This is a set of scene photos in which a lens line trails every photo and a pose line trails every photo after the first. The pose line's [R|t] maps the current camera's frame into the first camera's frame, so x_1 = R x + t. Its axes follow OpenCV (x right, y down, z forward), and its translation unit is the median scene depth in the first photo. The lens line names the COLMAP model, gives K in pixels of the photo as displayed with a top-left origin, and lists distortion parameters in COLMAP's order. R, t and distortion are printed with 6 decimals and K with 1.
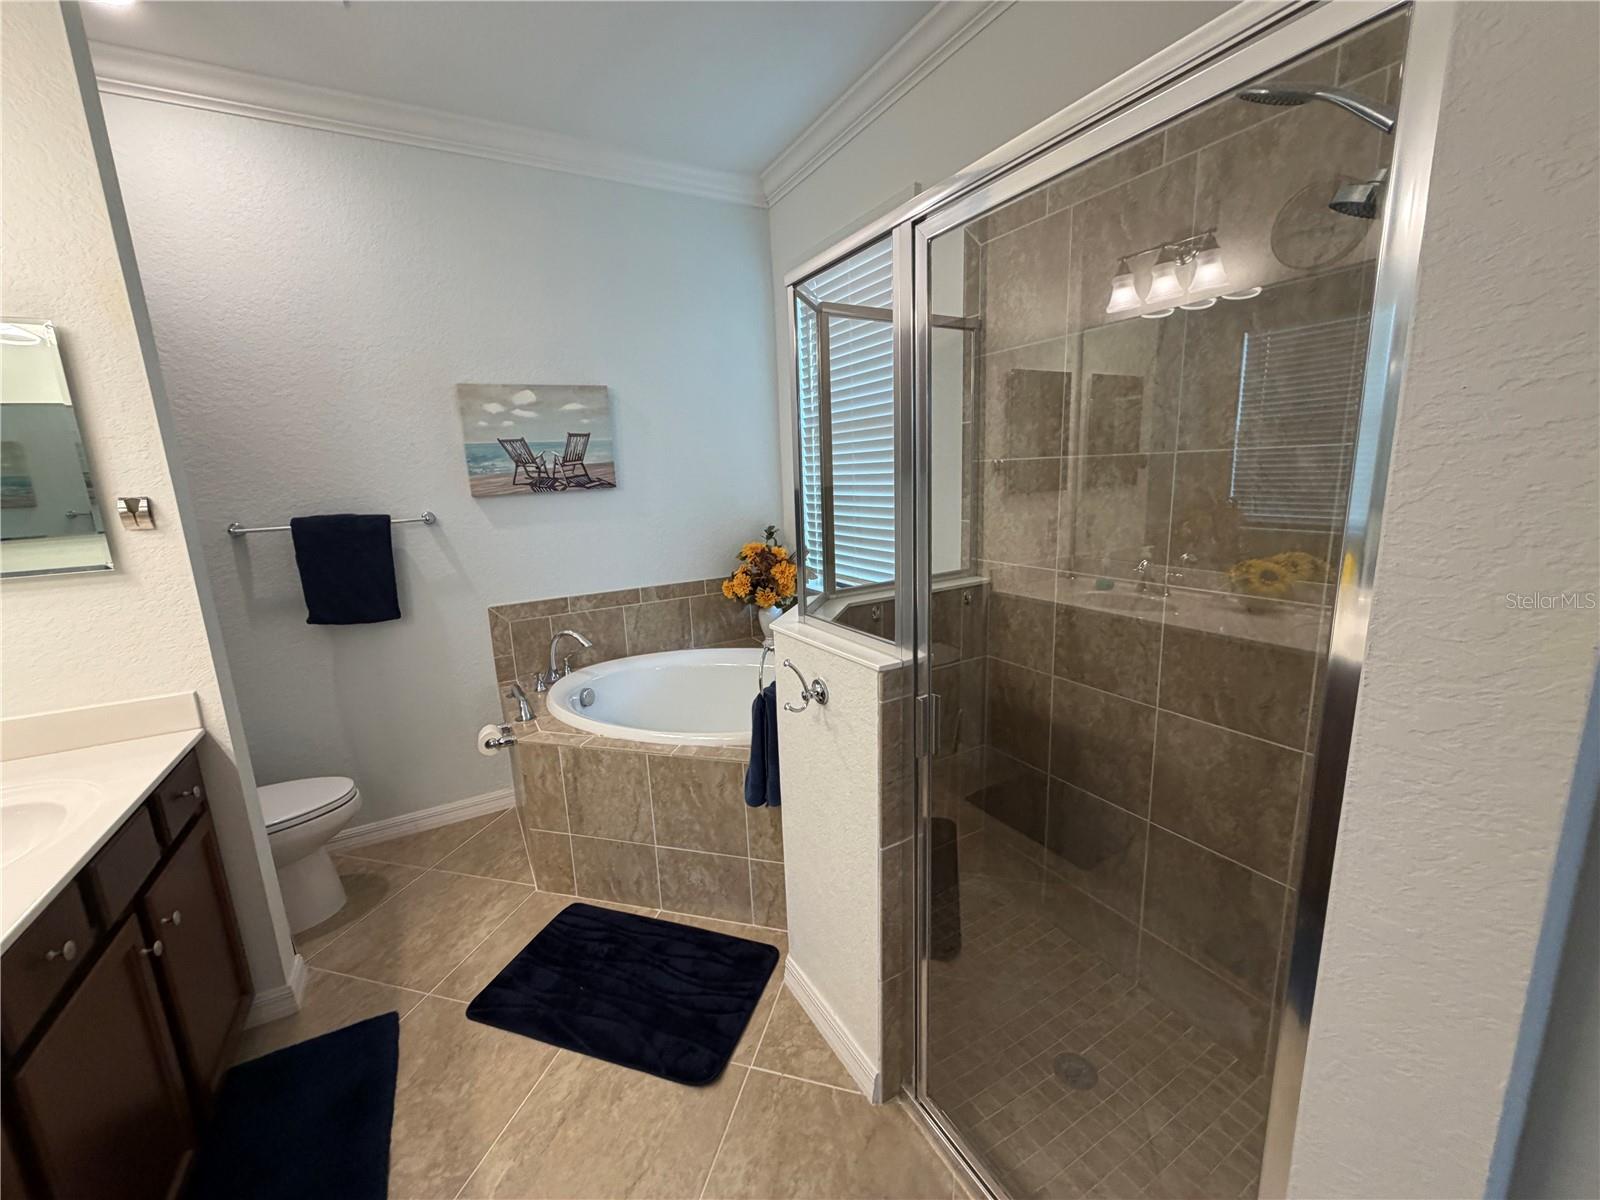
lens RADIAL K [[636.9, 0, 795.4], [0, 636.9, 595.5], [0, 0, 1]] dist [0.000320, 0.000276]
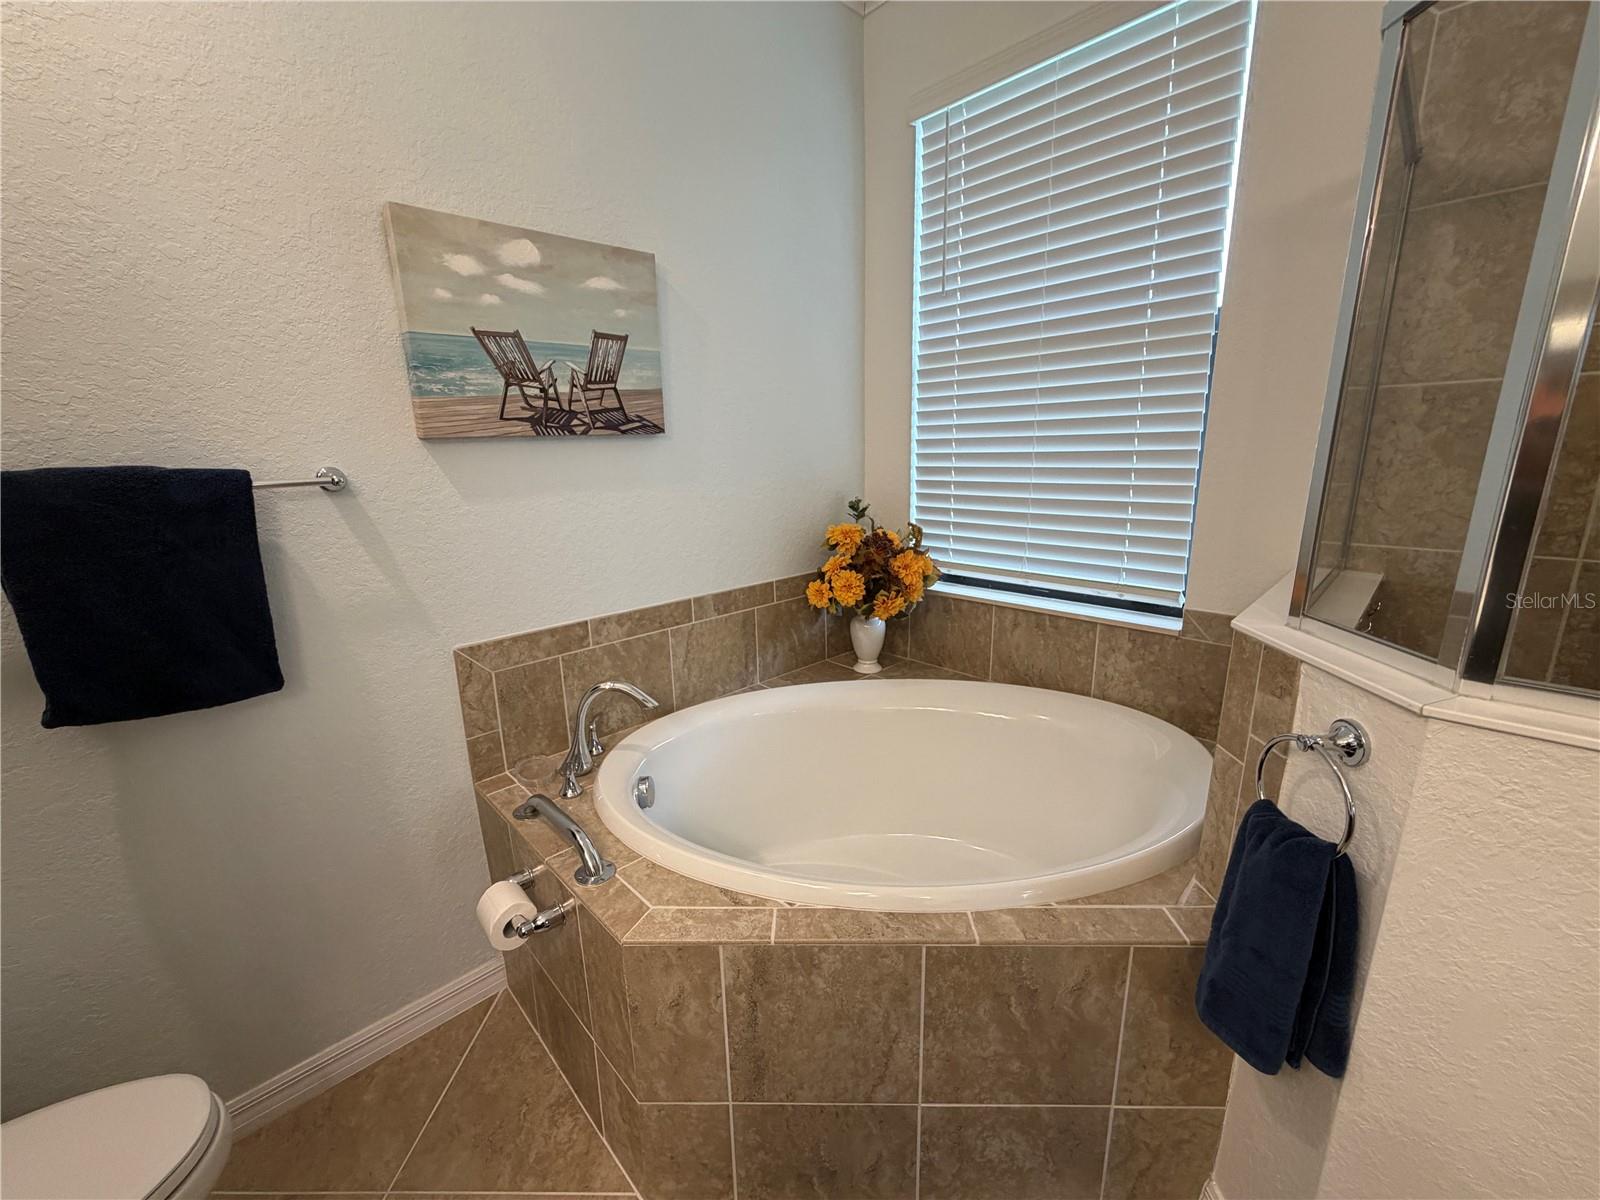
lens RADIAL K [[636.9, 0, 795.1], [0, 636.9, 596.9], [0, 0, 1]] dist [0.000320, 0.000276]
pose [[0.968877, -0.039425, 0.244385, -0.385276], [0.032291, 0.998929, 0.033131, -0.039467], [-0.245429, -0.024208, 0.969112, 0.473528]]
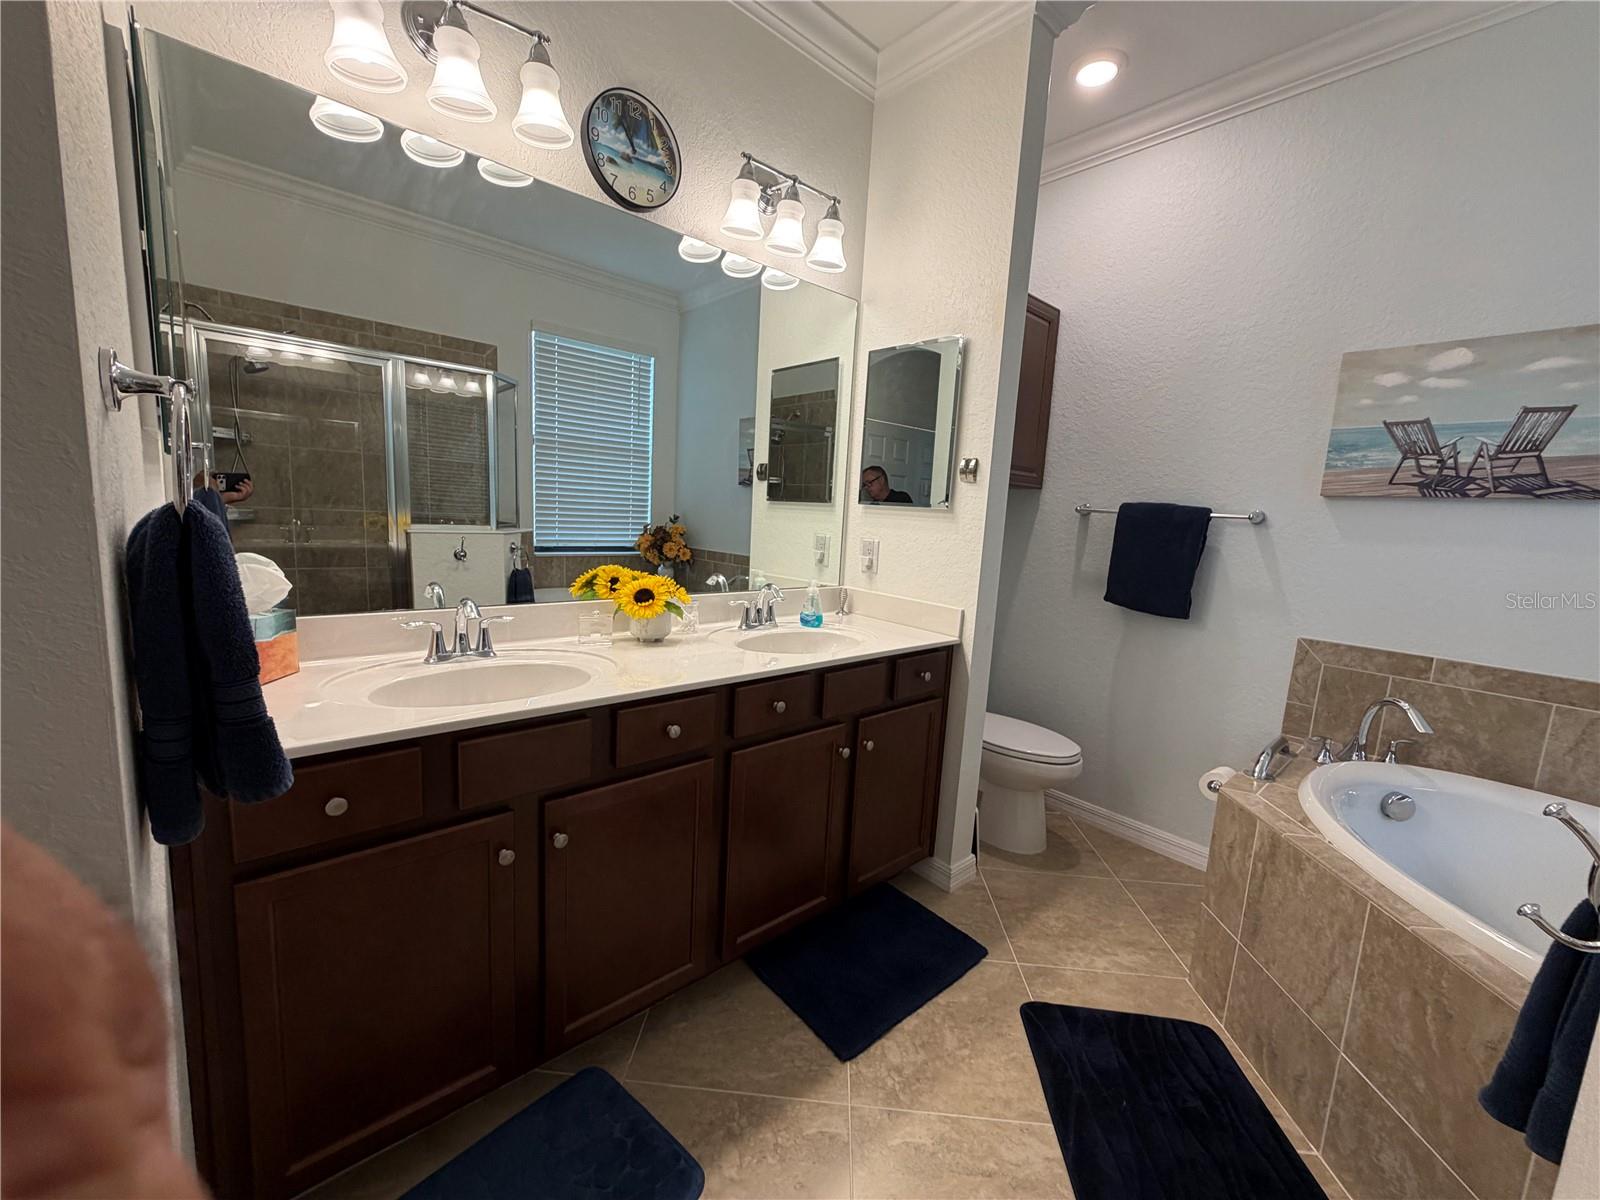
lens RADIAL K [[636.9, 0, 797.8], [0, 636.9, 596.7], [0, 0, 1]] dist [0.000320, 0.000276]
pose [[0.212598, 0.191712, -0.958149, 0.151271], [-0.254740, 0.957530, 0.135066, 0.025173], [0.943350, 0.215365, 0.252406, 0.238451]]
